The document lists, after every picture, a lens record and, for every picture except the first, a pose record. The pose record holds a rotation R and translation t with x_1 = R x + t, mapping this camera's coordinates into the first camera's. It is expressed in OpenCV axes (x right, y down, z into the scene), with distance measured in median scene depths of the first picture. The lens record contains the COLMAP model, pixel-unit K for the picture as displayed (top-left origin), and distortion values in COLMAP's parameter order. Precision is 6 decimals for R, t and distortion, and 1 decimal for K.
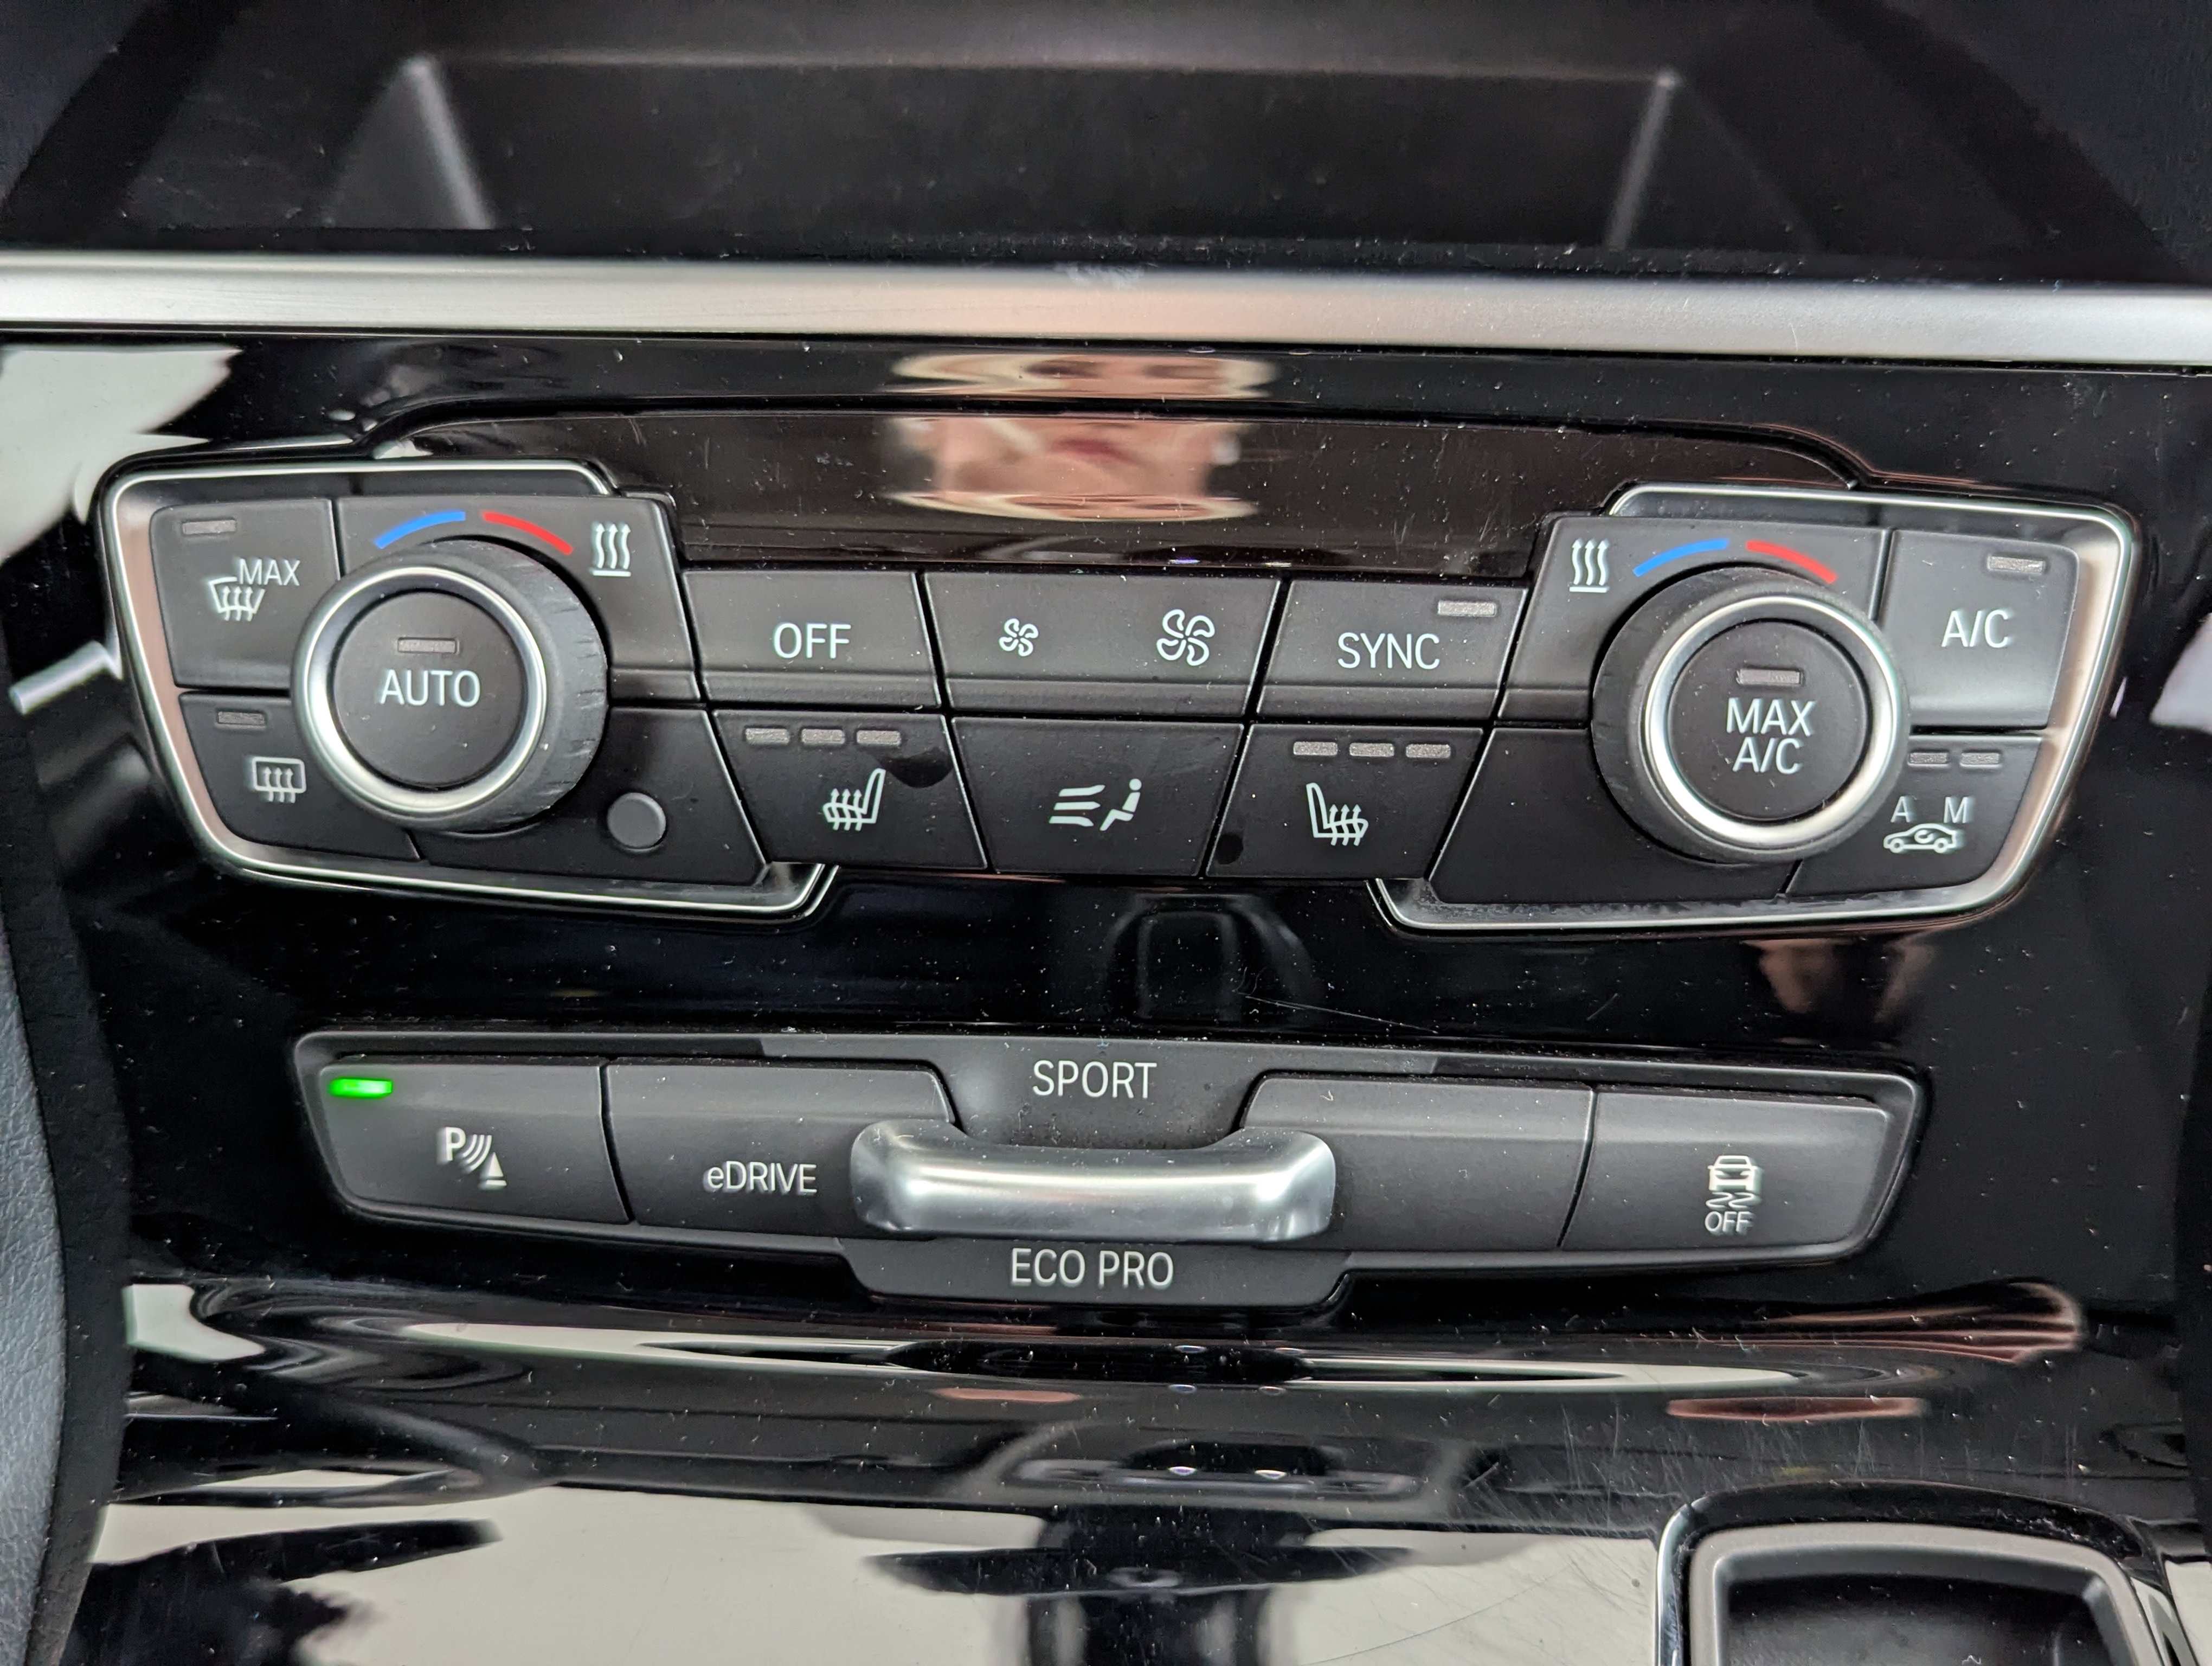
lens RADIAL K [[1925.5, 0, 1124.9], [0, 1925.5, 943.8], [0, 0, 1]] dist [0.014500, -0.070267]
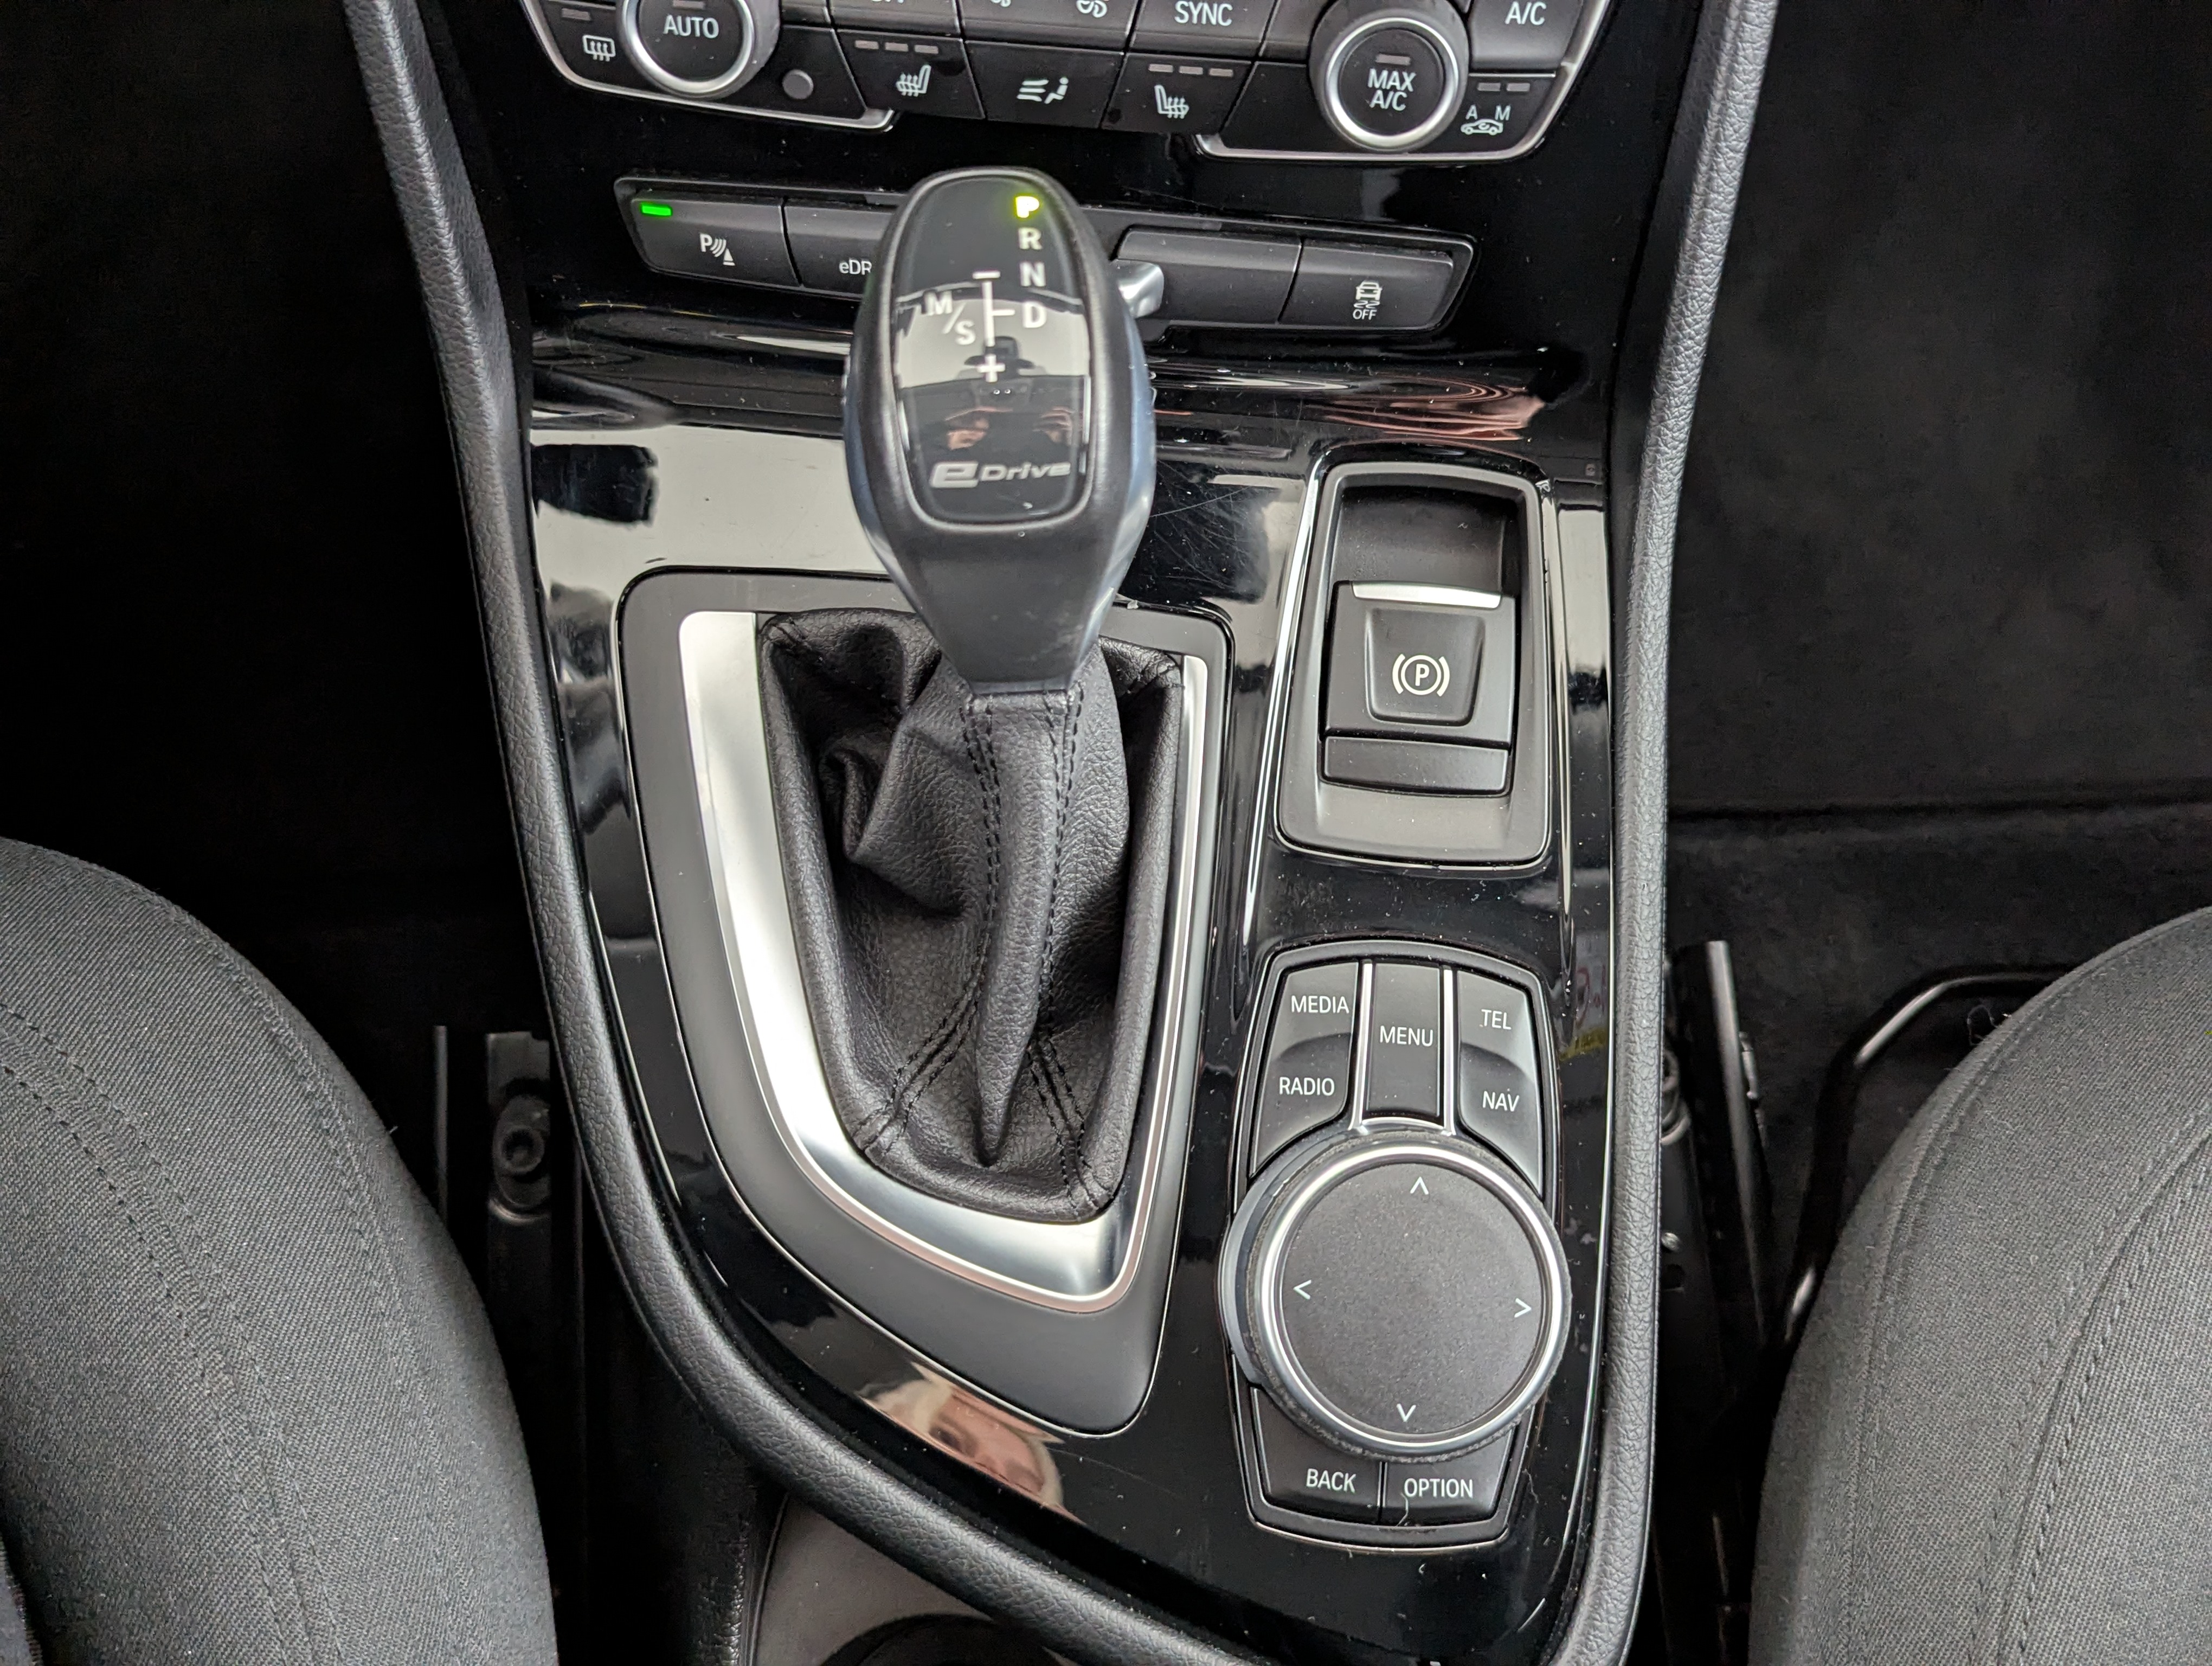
lens RADIAL K [[1925.5, 0, 1108.3], [0, 1925.5, 834.7], [0, 0, 1]] dist [0.014500, -0.070267]
pose [[0.999051, 0.043404, 0.003705, 0.072550], [-0.037946, 0.825343, 0.563355, -0.531225], [0.021393, -0.562961, 0.826207, -0.952392]]
